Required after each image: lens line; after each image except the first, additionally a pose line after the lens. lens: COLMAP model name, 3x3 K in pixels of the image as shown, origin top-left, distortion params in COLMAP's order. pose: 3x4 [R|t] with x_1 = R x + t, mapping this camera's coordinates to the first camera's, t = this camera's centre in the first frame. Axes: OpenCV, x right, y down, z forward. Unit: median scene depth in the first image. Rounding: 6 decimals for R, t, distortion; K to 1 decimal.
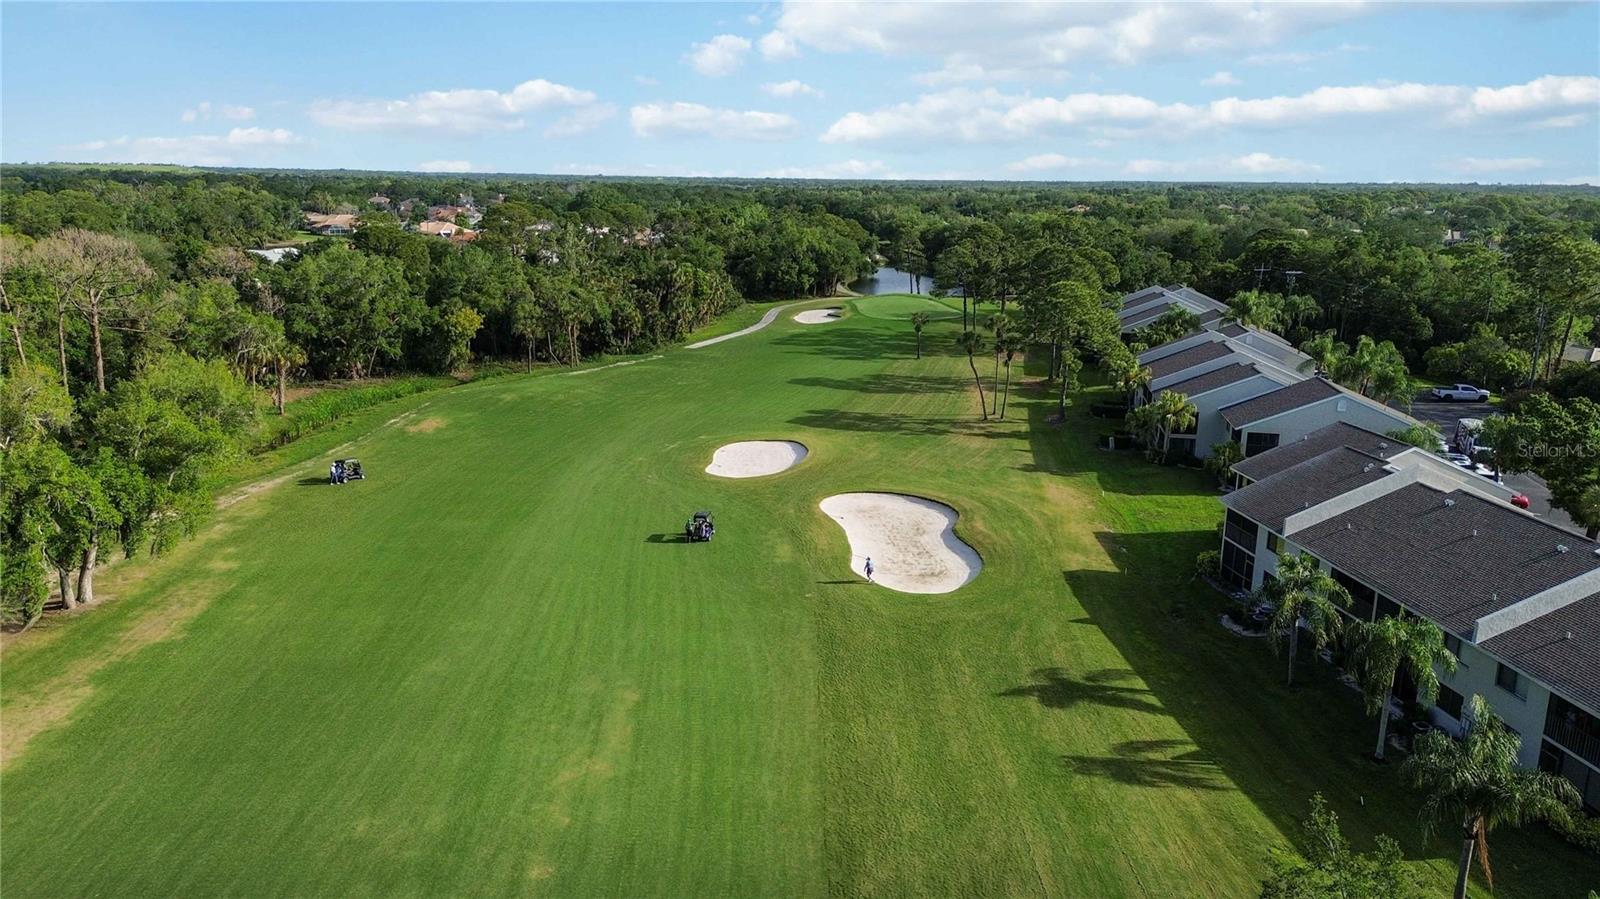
lens RADIAL K [[1138.4, 0, 800.0], [0, 1138.4, 449.5], [0, 0, 1]] dist [0.026828, 0.000790]
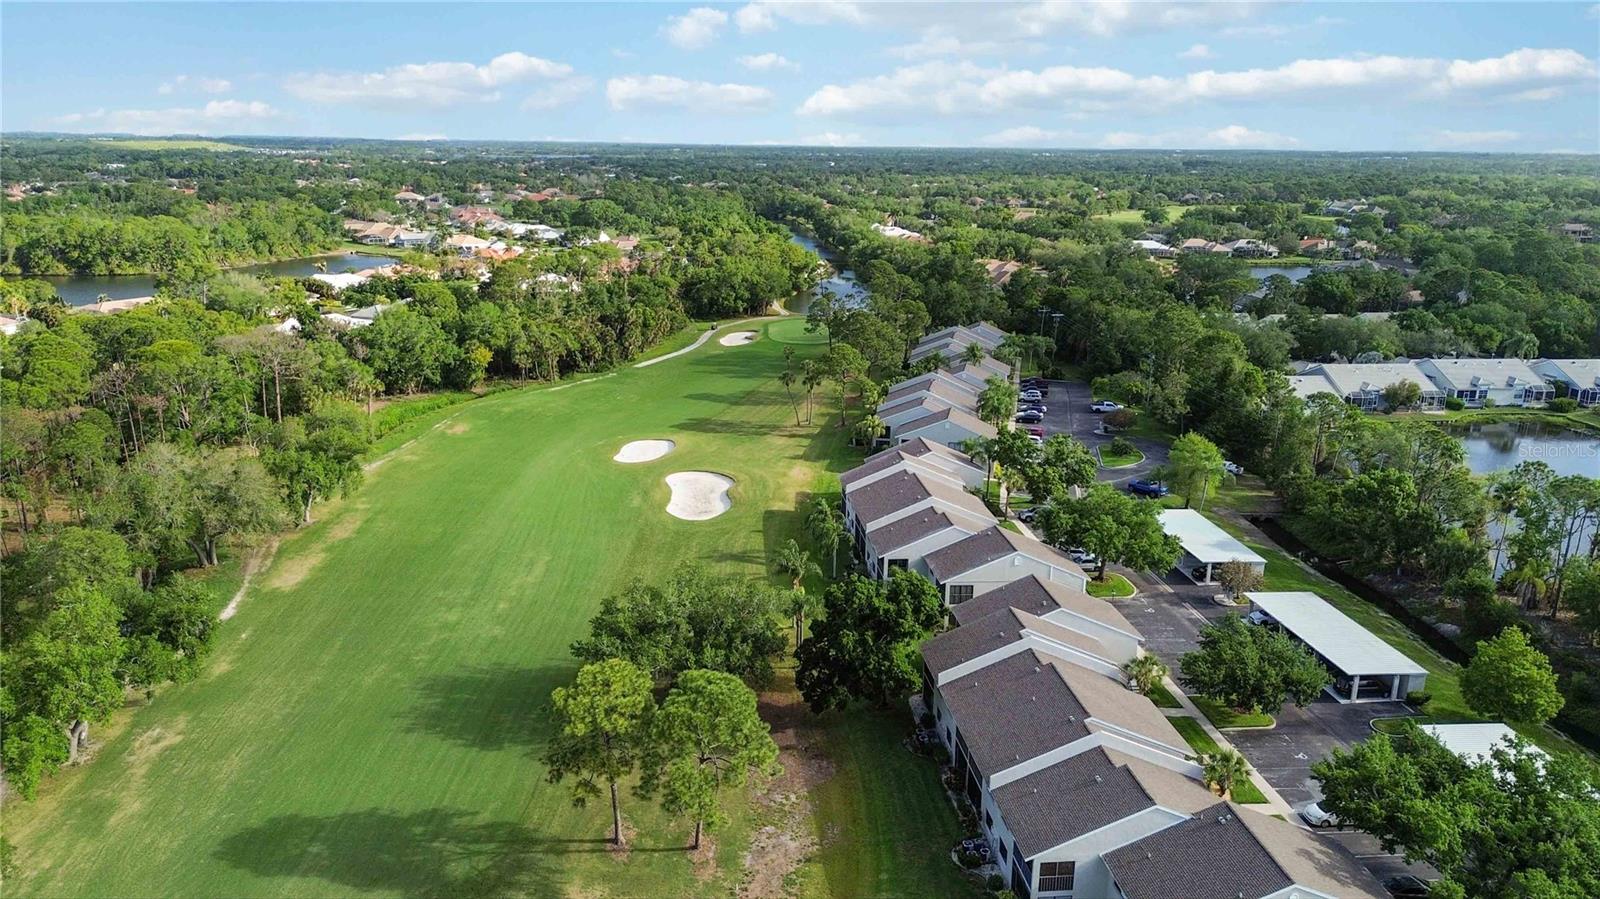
lens RADIAL K [[1123.3, 0, 800.0], [0, 1123.3, 449.5], [0, 0, 1]] dist [-0.001864, -0.000716]
pose [[0.999910, 0.002992, -0.013113, 0.170937], [-0.002641, 0.999642, 0.026643, -0.031272], [0.013188, -0.026606, 0.999559, -0.555952]]
